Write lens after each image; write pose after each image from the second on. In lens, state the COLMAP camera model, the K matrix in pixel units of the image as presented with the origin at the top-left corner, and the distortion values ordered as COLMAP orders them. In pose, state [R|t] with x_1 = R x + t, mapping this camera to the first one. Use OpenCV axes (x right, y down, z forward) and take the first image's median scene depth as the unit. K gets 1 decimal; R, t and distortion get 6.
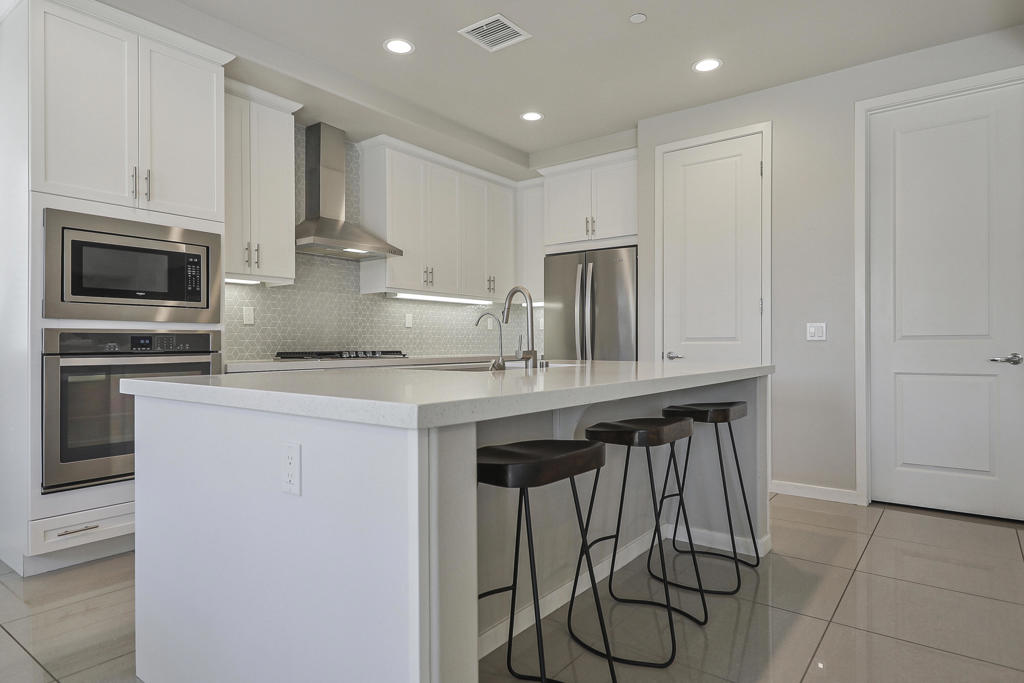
lens RADIAL K [[576.4, 0, 513.9], [0, 576.4, 335.3], [0, 0, 1]] dist [0.002005, -0.000889]
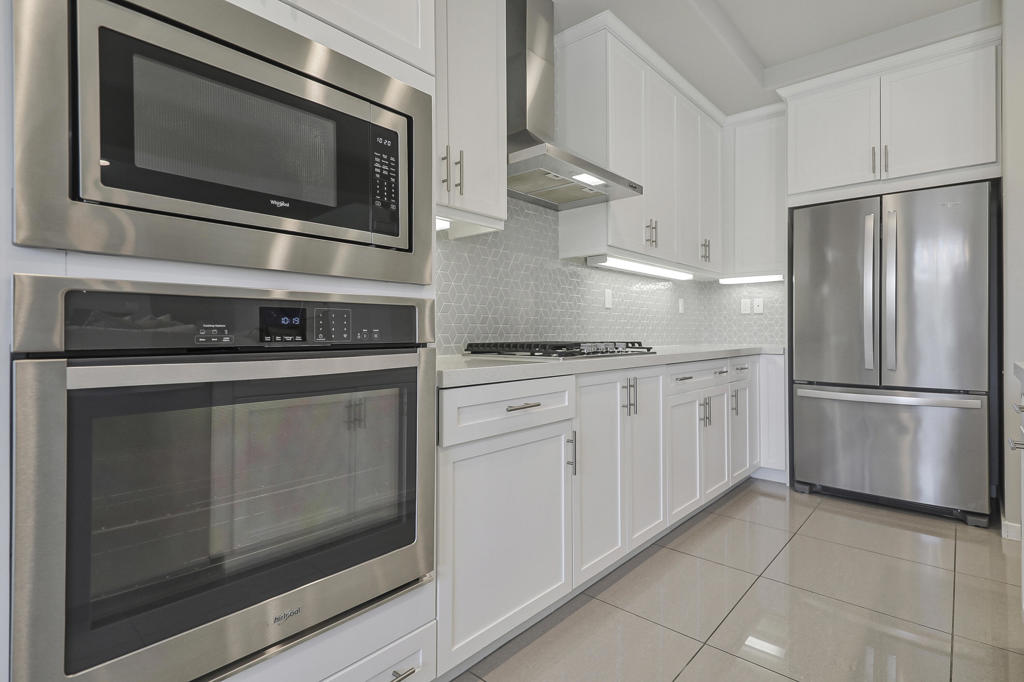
lens RADIAL K [[512.4, 0, 516.5], [0, 512.4, 332.8], [0, 0, 1]] dist [0.005576, -0.000719]
pose [[0.996872, 0.004509, -0.078908, -0.349212], [-0.003277, 0.999871, 0.015735, 0.010142], [0.078969, -0.015427, 0.996758, 0.503167]]
